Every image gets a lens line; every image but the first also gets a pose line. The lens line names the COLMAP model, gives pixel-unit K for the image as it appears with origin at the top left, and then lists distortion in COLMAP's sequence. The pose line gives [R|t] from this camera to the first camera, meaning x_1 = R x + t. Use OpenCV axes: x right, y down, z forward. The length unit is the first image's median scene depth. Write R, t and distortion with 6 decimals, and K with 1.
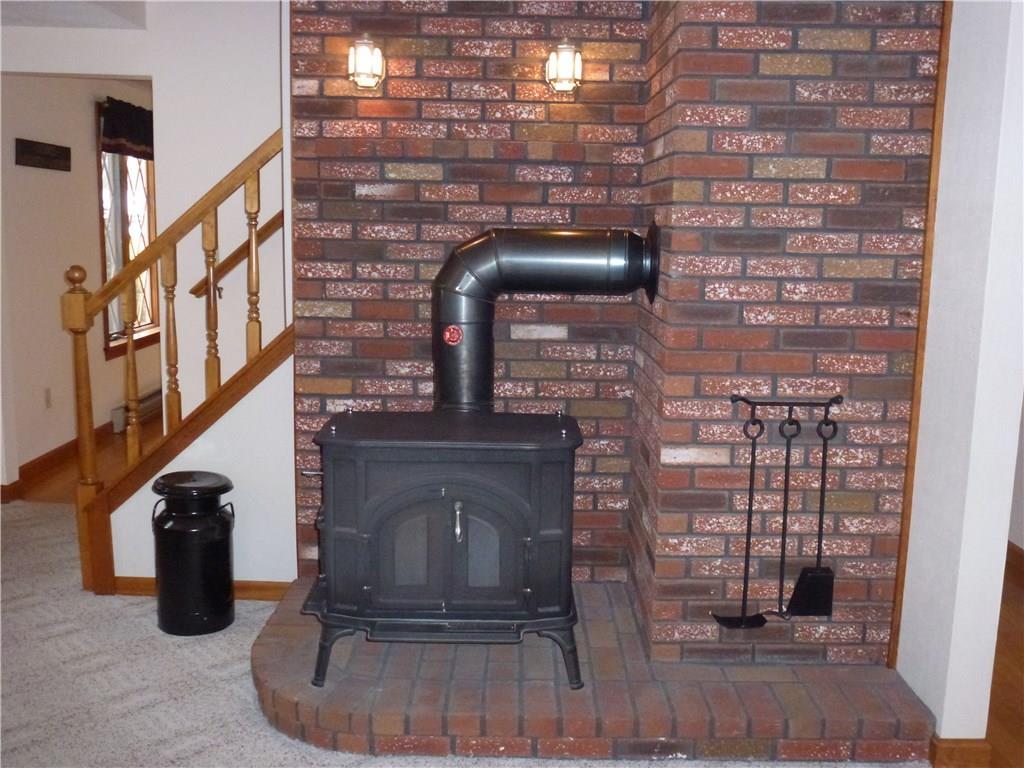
lens RADIAL K [[960.5, 0, 512.0], [0, 960.5, 384.0], [0, 0, 1]] dist [-0.015287, -0.006049]
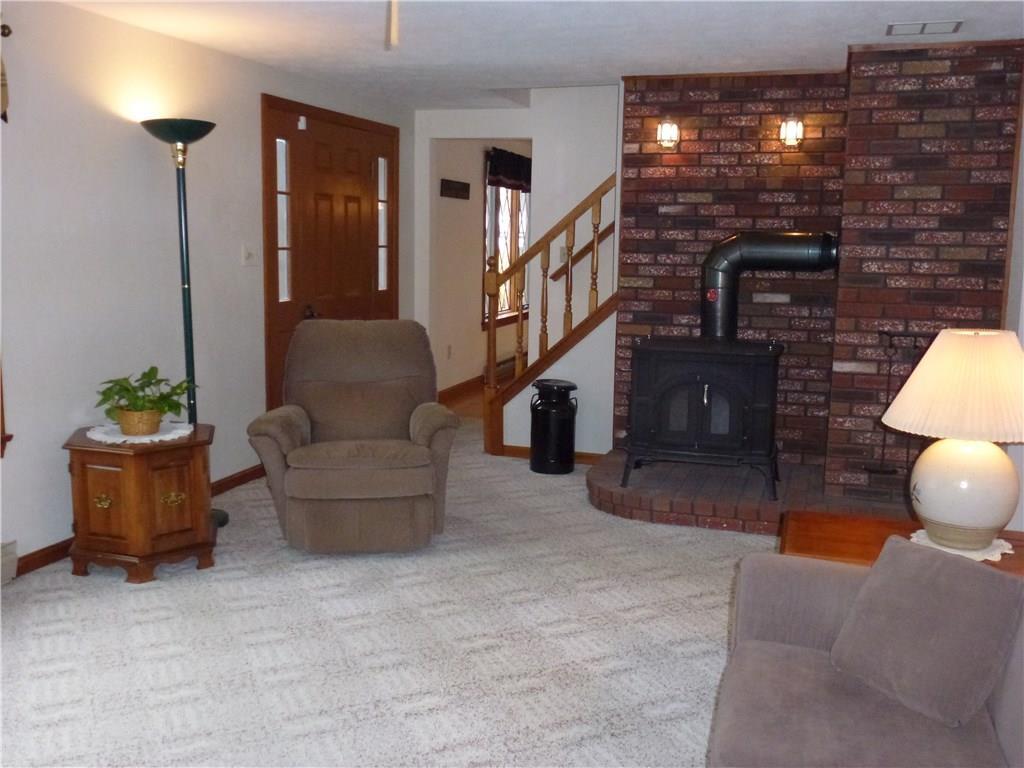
lens RADIAL K [[899.3, 0, 515.8], [0, 899.3, 390.1], [0, 0, 1]] dist [-0.039914, 0.001893]
pose [[0.947428, 0.045143, -0.316770, 0.108572], [-0.045170, 0.998953, 0.007260, 0.109738], [0.316766, 0.007430, 0.948475, -0.546309]]
